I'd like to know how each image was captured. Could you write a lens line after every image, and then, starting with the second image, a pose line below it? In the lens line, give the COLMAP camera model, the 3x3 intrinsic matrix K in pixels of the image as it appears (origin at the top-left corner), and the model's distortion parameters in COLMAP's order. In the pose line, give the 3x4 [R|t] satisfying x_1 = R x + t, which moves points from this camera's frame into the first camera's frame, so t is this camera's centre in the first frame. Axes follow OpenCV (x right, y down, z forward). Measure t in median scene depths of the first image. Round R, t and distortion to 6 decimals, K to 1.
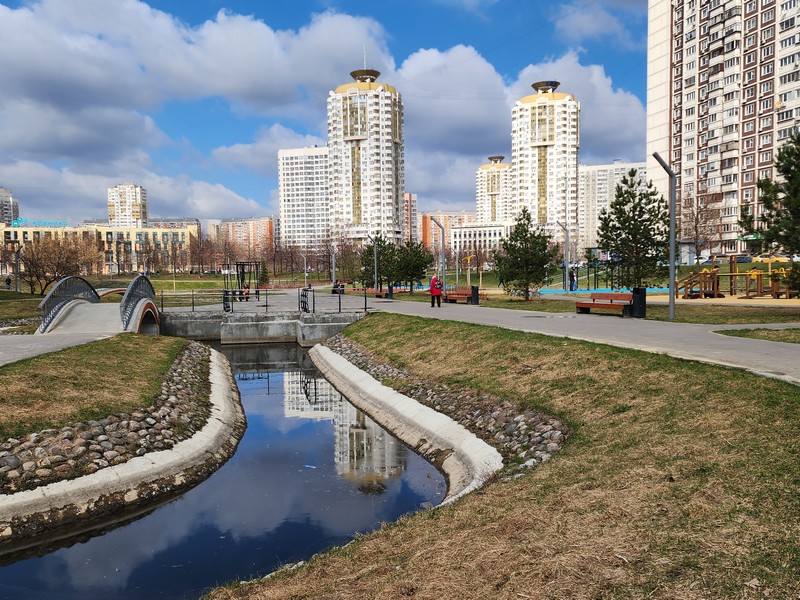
lens RADIAL K [[705.4, 0, 400.0], [0, 705.4, 300.0], [0, 0, 1]] dist [0.029960, -0.002095]
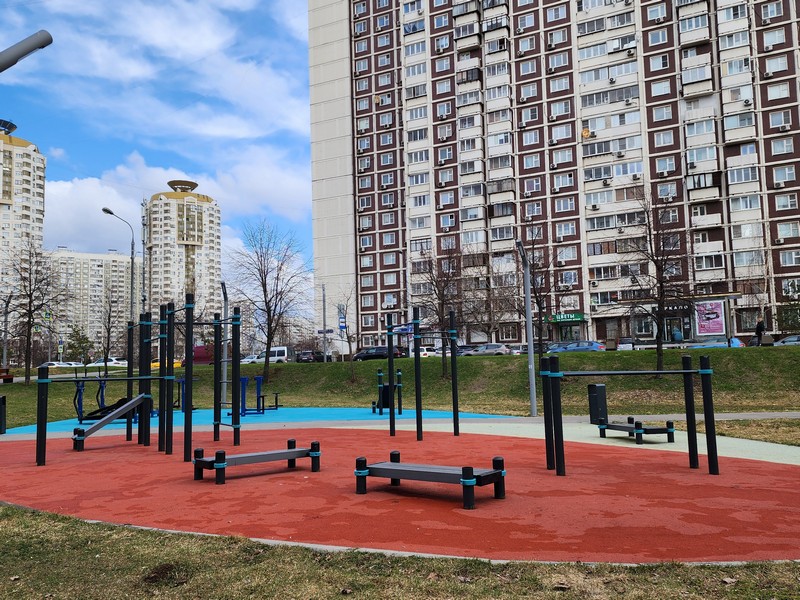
lens RADIAL K [[705.4, 0, 400.0], [0, 705.4, 300.0], [0, 0, 1]] dist [0.029960, -0.002095]
pose [[0.685431, 0.057770, 0.725842, -0.084491], [0.051604, 0.990487, -0.127564, -0.026857], [-0.726307, 0.124893, 0.675929, 0.613970]]
